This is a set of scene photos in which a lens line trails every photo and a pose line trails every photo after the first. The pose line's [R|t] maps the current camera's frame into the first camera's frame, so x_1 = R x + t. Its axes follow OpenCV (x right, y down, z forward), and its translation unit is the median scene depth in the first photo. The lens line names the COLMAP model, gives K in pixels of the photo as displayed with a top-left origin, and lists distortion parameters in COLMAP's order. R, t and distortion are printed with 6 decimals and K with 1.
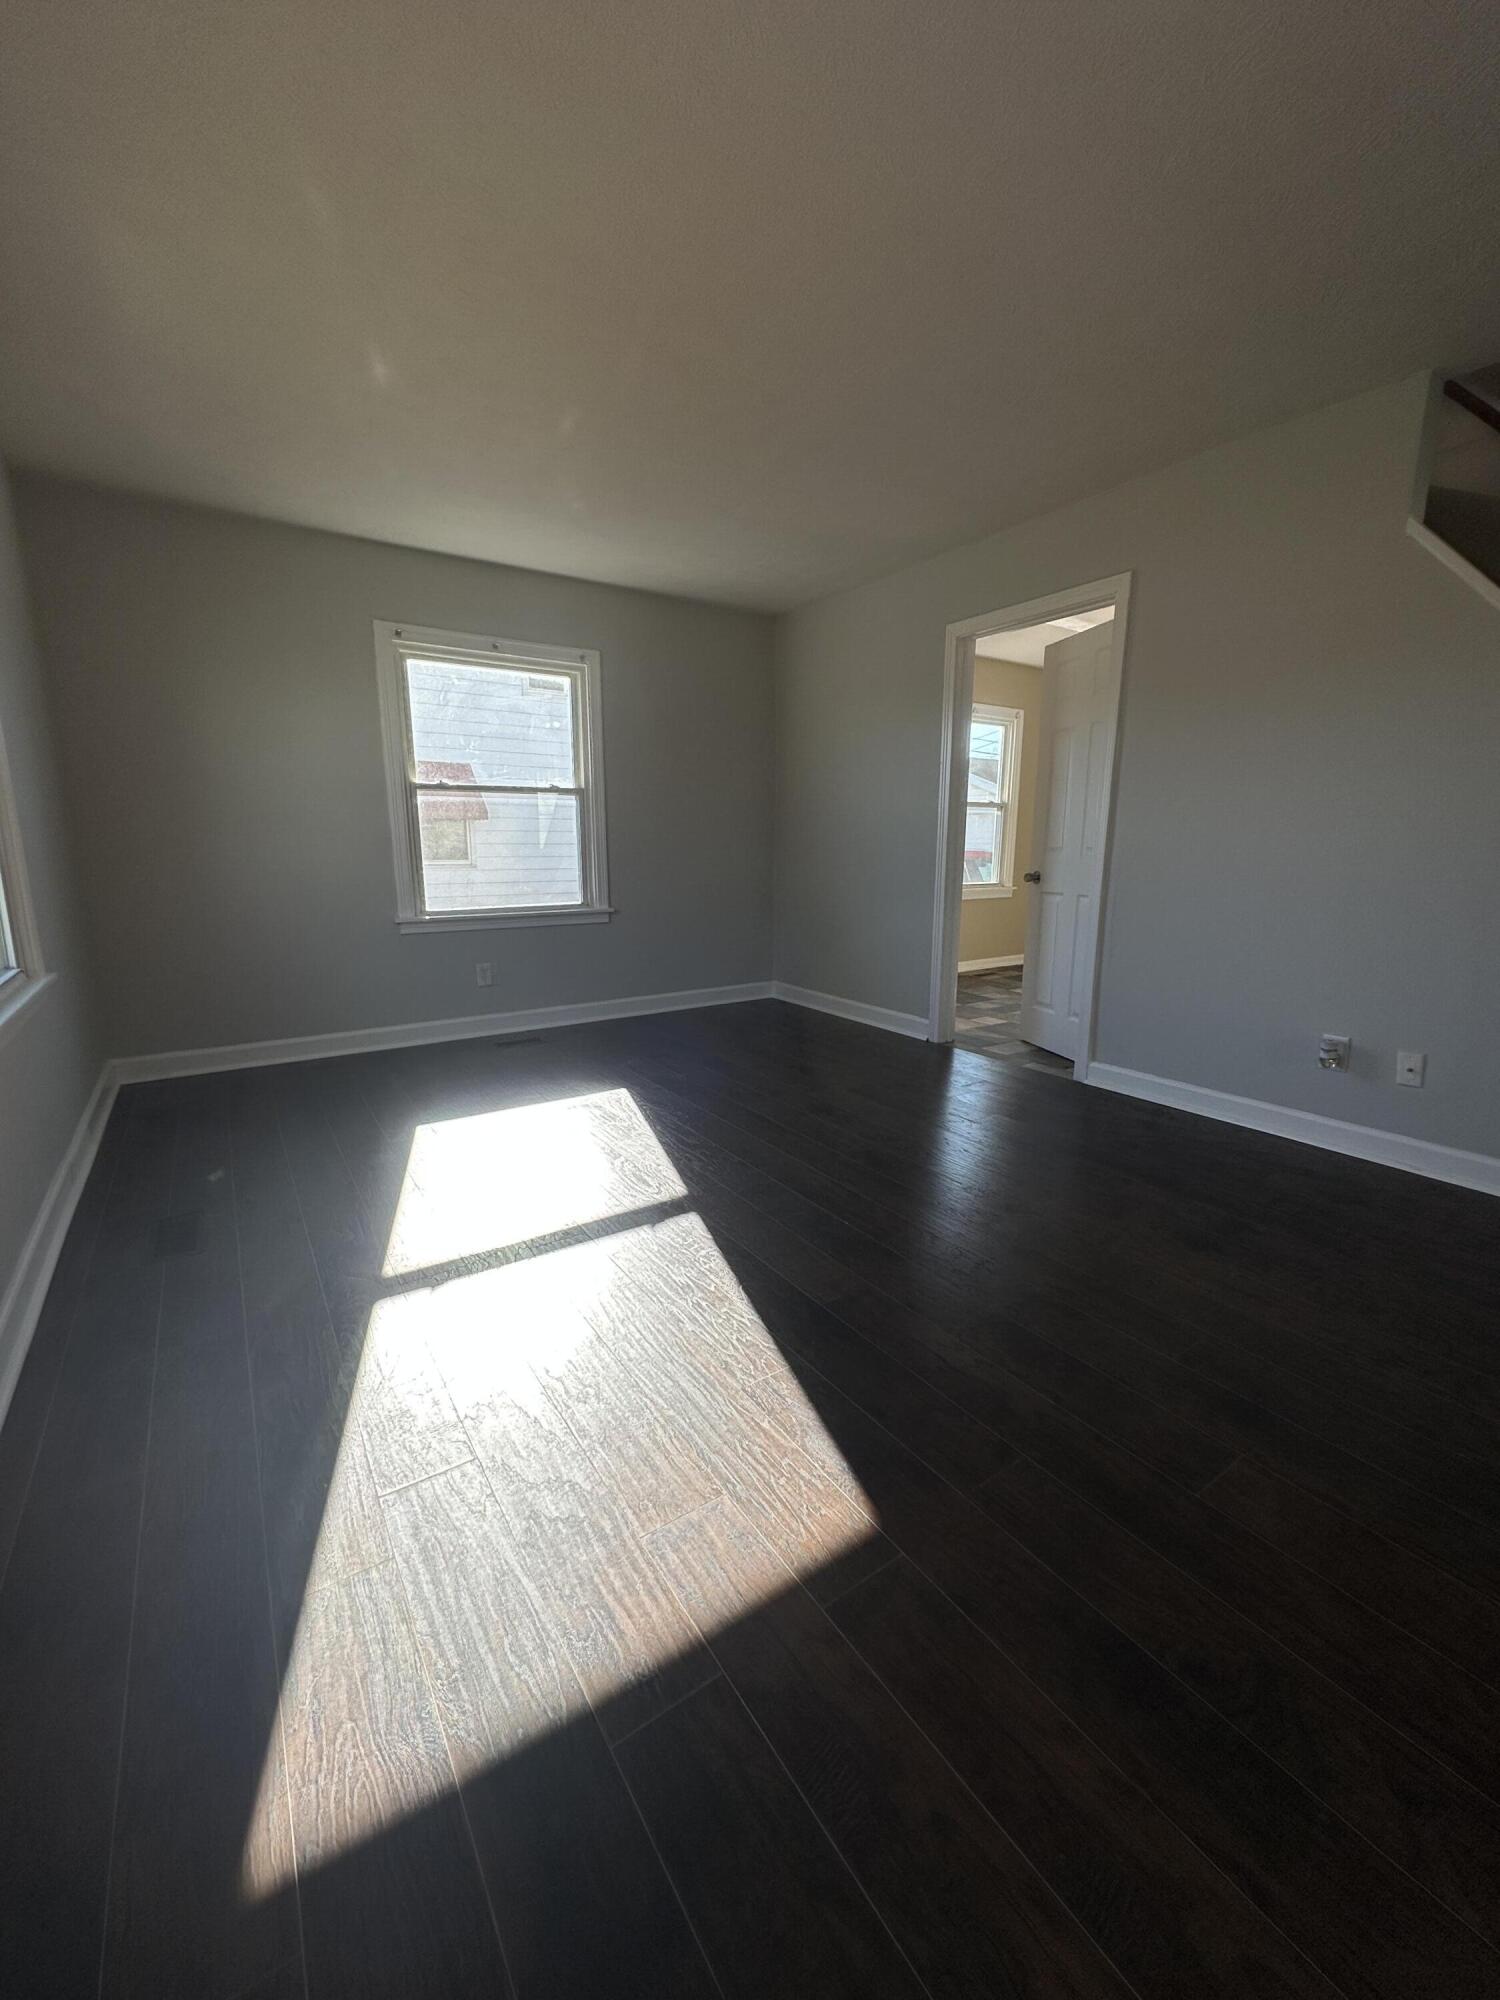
lens RADIAL K [[795.5, 0, 752.5], [0, 795.5, 999.3], [0, 0, 1]] dist [-0.001855, 0.000083]
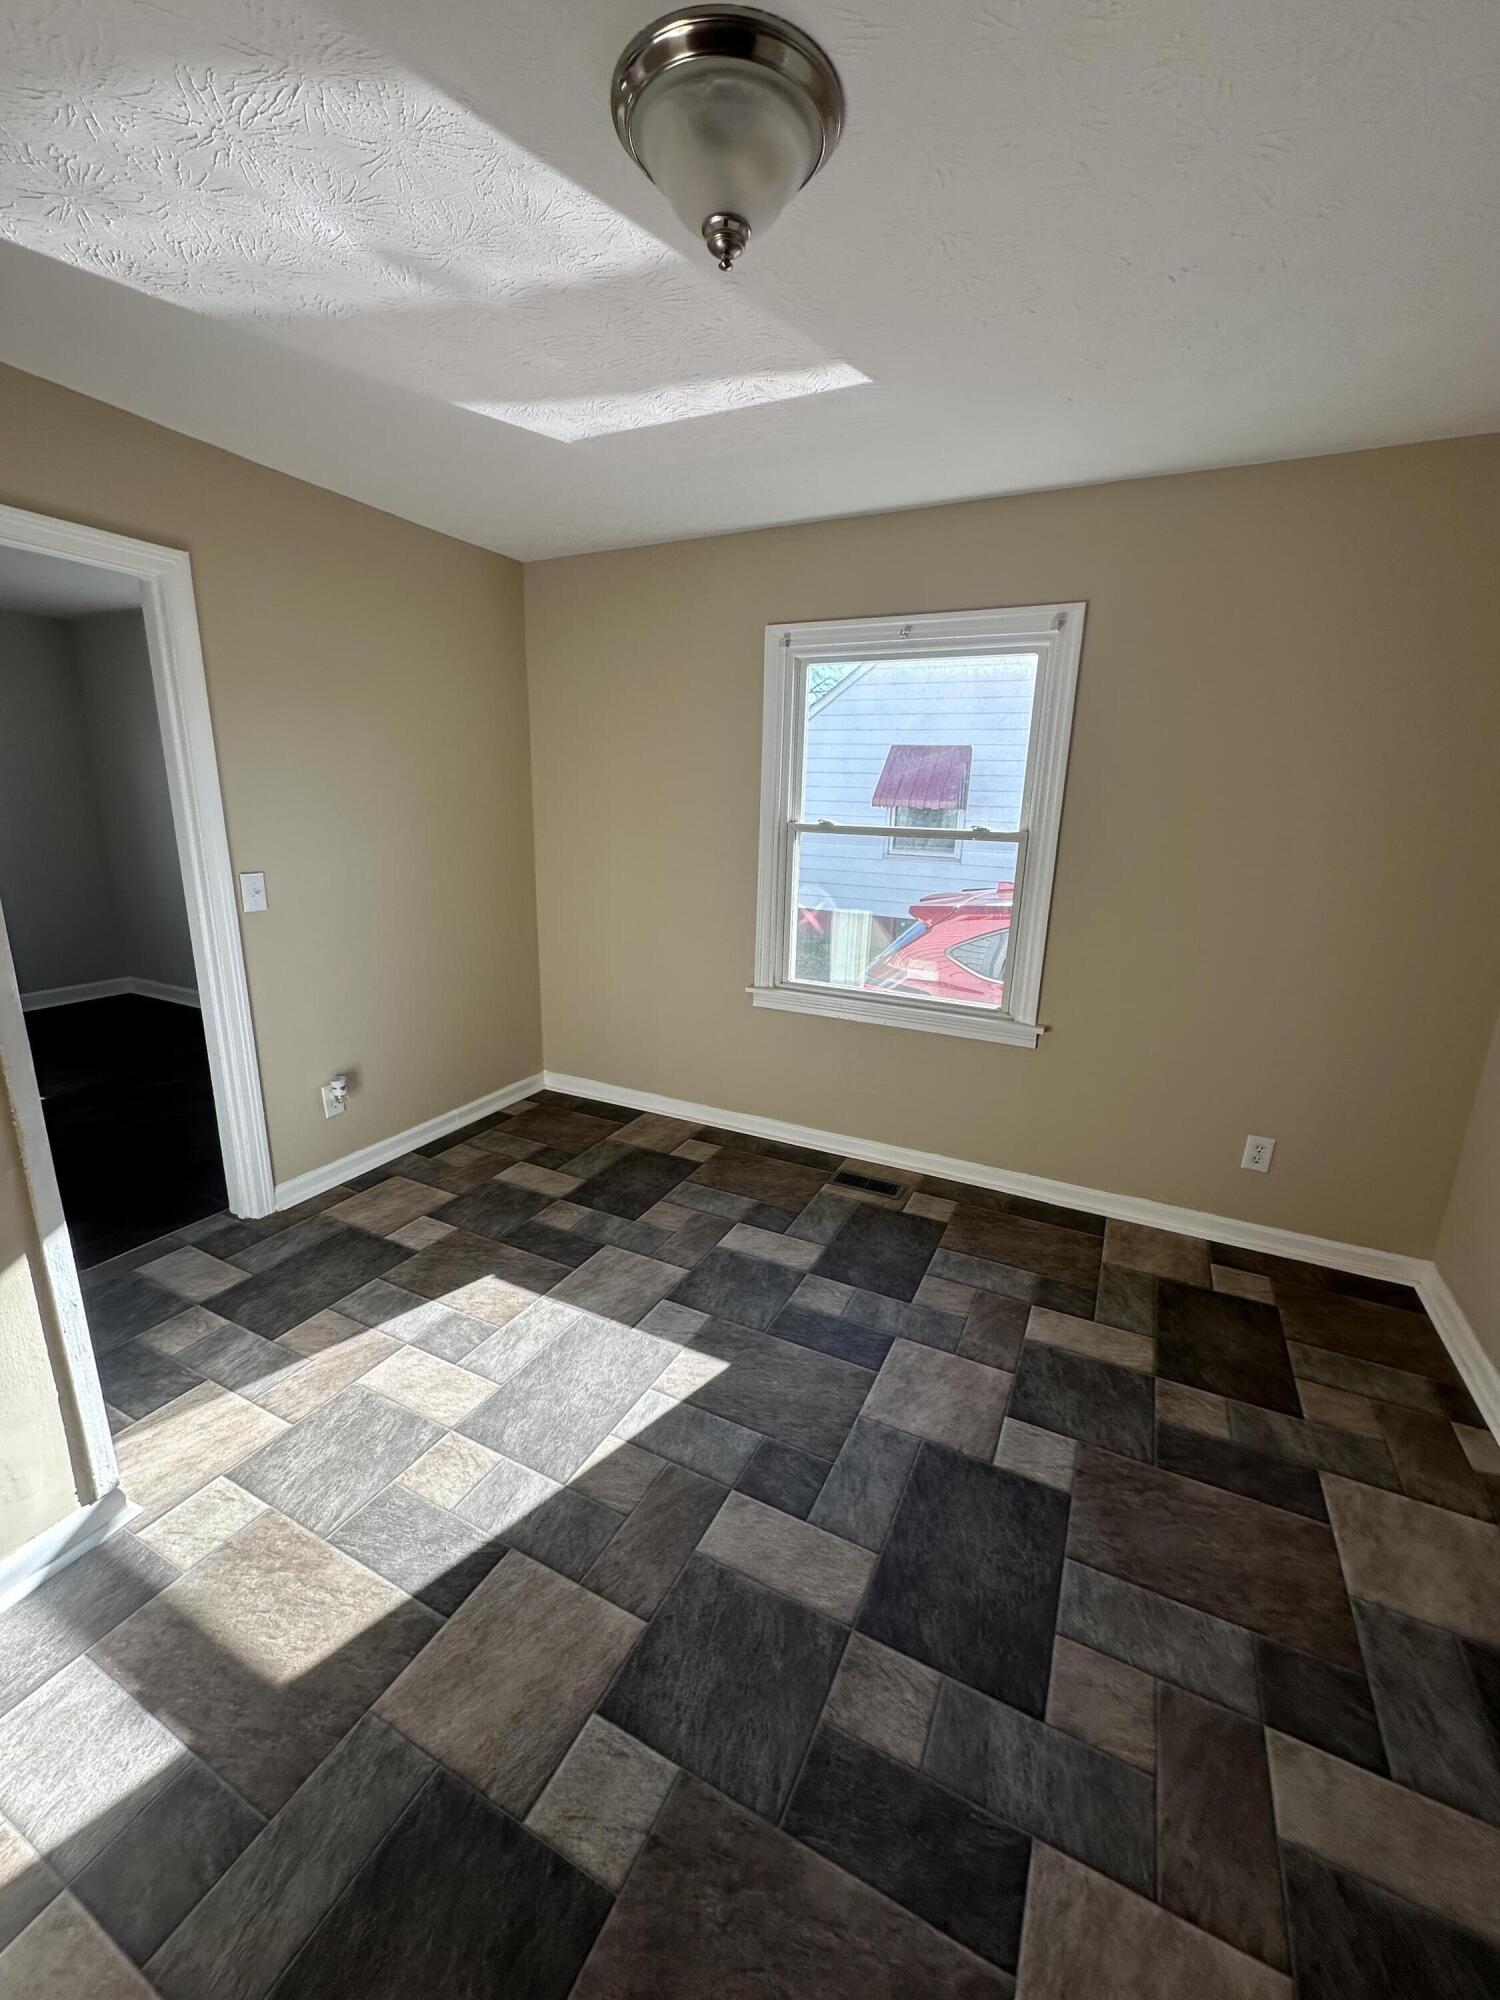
lens RADIAL K [[795.5, 0, 752.5], [0, 795.5, 999.3], [0, 0, 1]] dist [-0.001855, 0.000083]
pose [[0.486844, 0.229602, -0.842773, 0.264721], [-0.196150, 0.968930, 0.150662, -0.214286], [0.851181, 0.091961, 0.516754, 0.562536]]
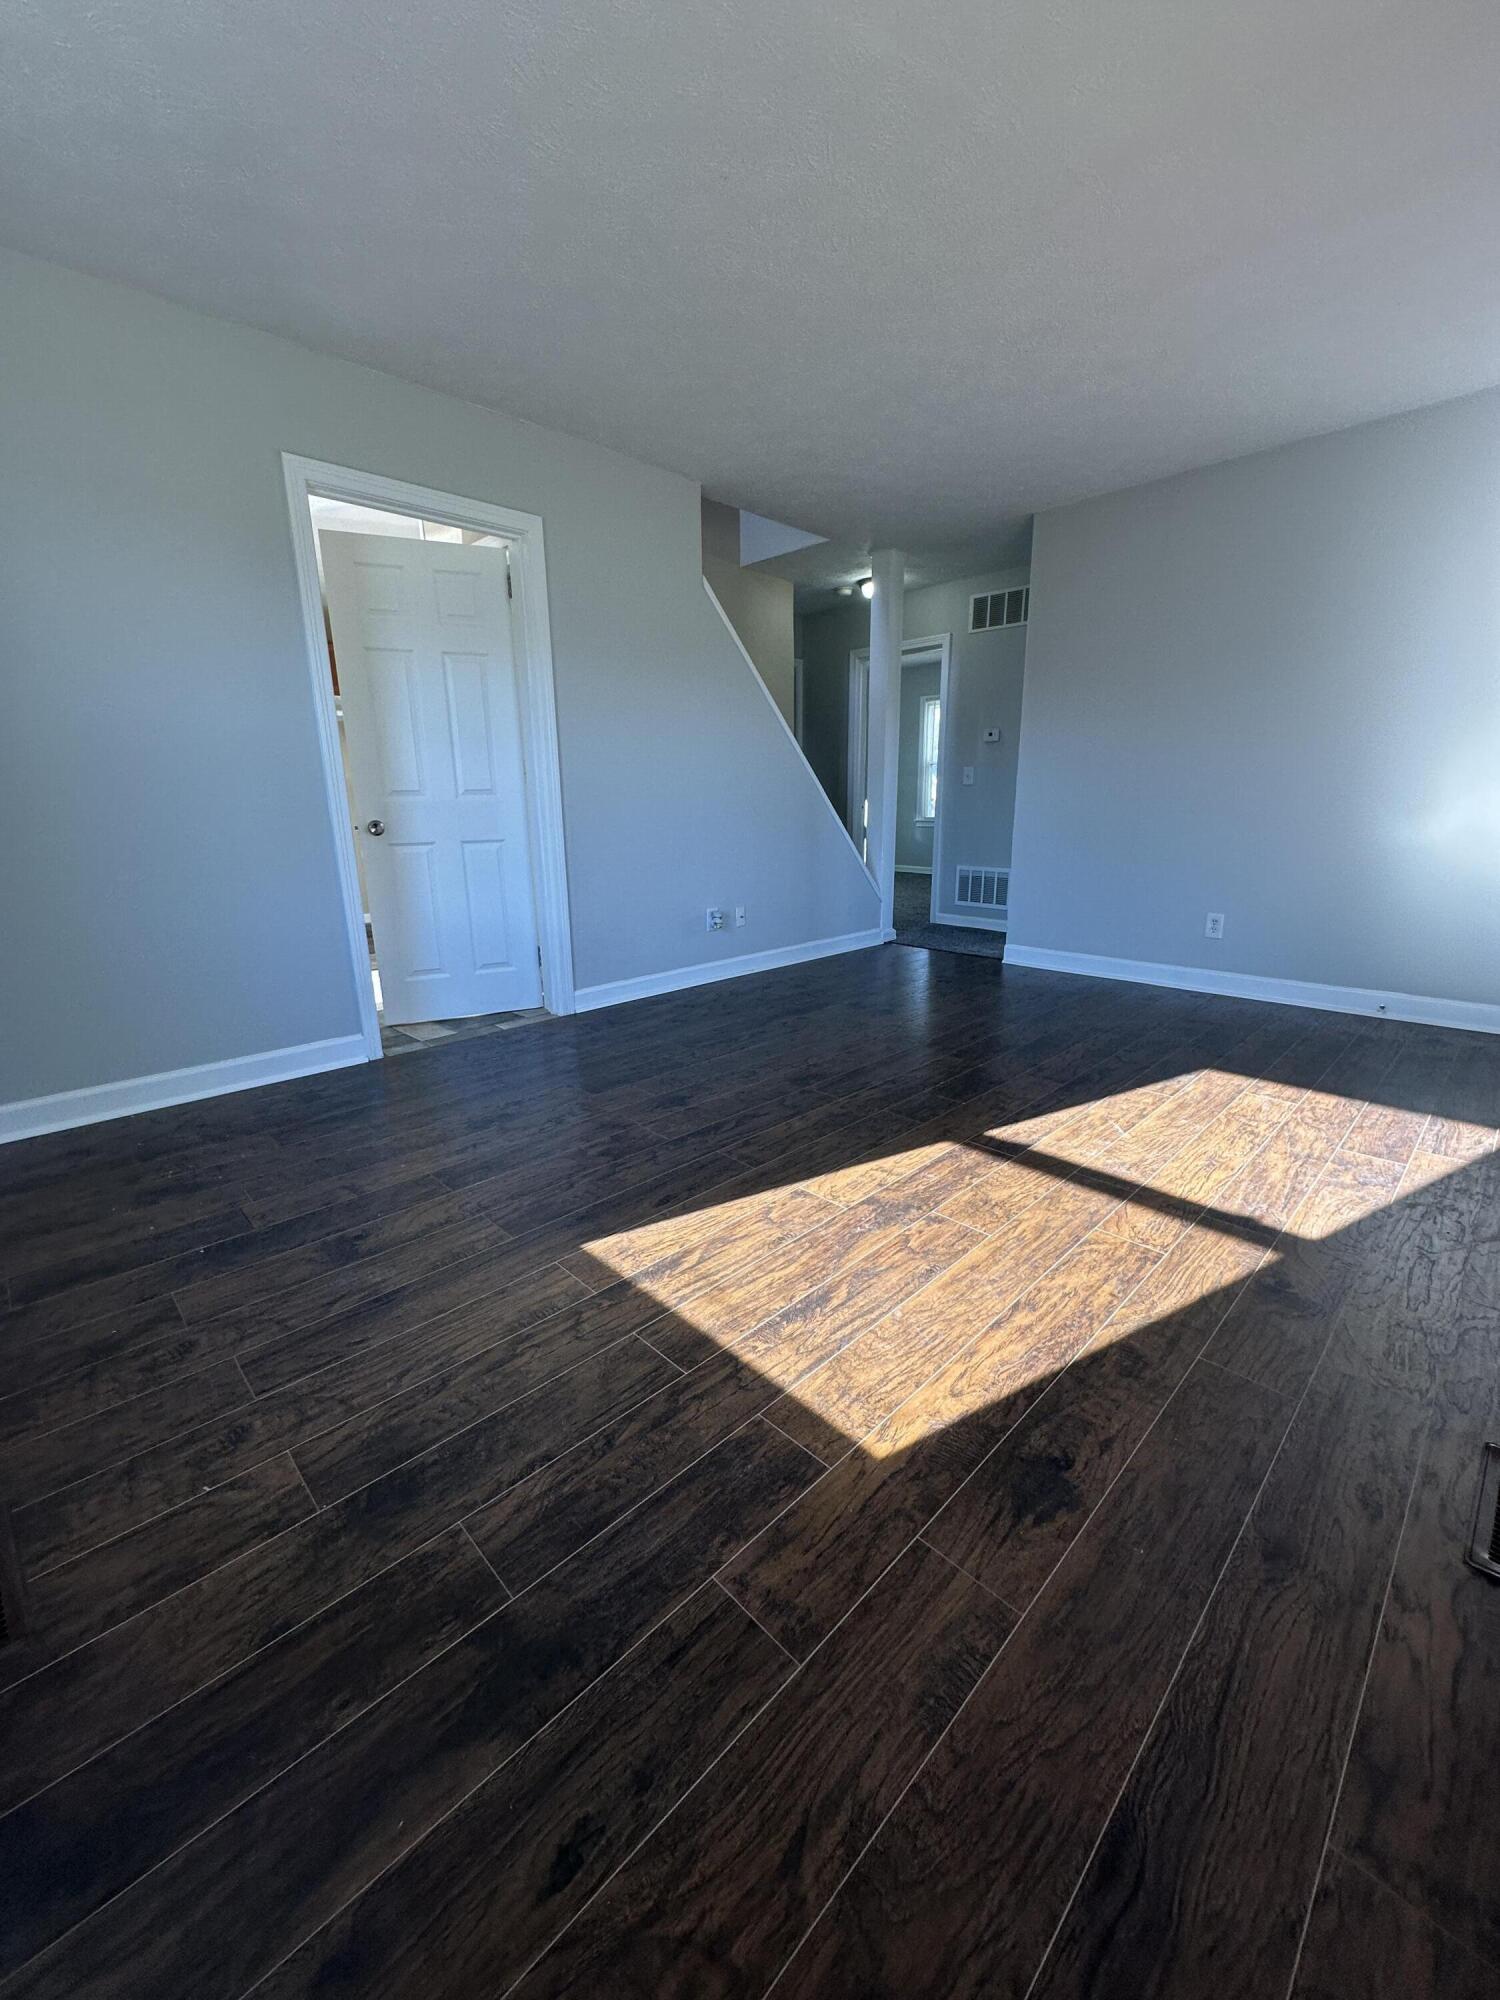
lens RADIAL K [[795.5, 0, 752.5], [0, 795.5, 999.3], [0, 0, 1]] dist [-0.001855, 0.000083]
pose [[-0.180066, -0.249645, 0.951448, -0.553568], [0.198501, 0.938137, 0.283720, -0.146203], [-0.963418, 0.239952, -0.119372, 0.781891]]
